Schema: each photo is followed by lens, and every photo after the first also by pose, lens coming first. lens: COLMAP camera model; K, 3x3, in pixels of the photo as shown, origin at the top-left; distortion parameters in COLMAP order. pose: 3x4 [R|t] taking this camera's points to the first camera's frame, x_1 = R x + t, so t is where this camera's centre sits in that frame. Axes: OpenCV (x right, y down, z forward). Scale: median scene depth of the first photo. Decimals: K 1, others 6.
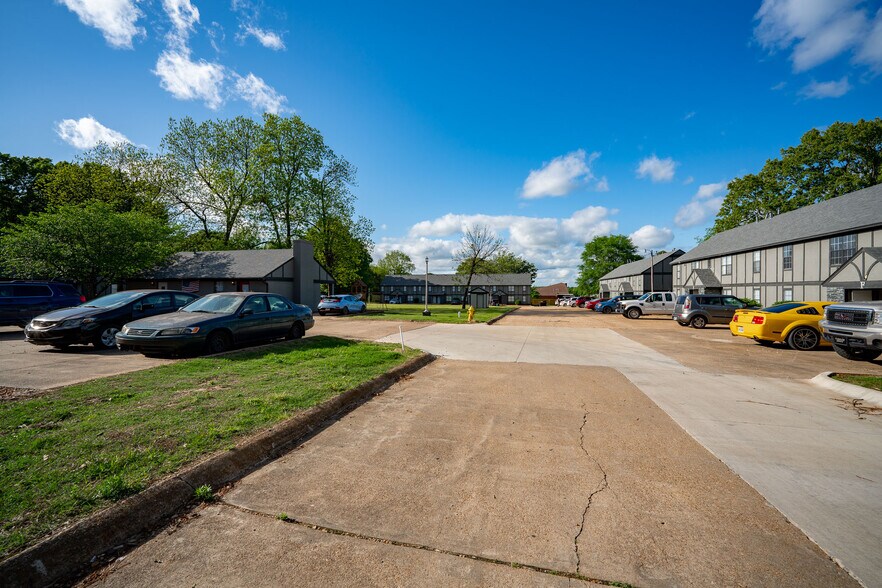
lens RADIAL K [[360.8, 0, 441.0], [0, 360.8, 294.0], [0, 0, 1]] dist [-0.001260, -0.000114]
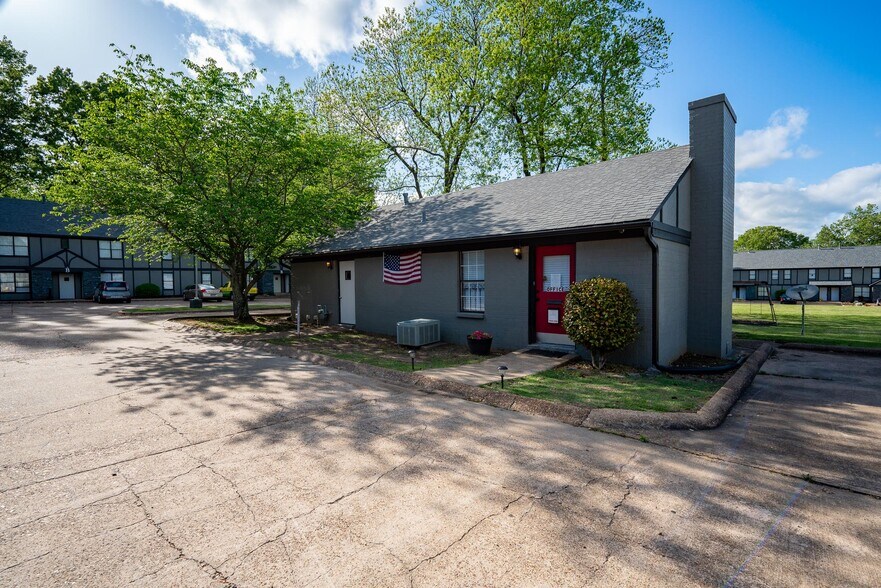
lens RADIAL K [[416.2, 0, 440.5], [0, 416.2, 294.0], [0, 0, 1]] dist [-0.000232, 0.000013]
pose [[0.873946, 0.005461, -0.485992, -0.318695], [0.005645, 0.999755, 0.021385, -0.002230], [0.485990, -0.021433, 0.873701, 0.458567]]
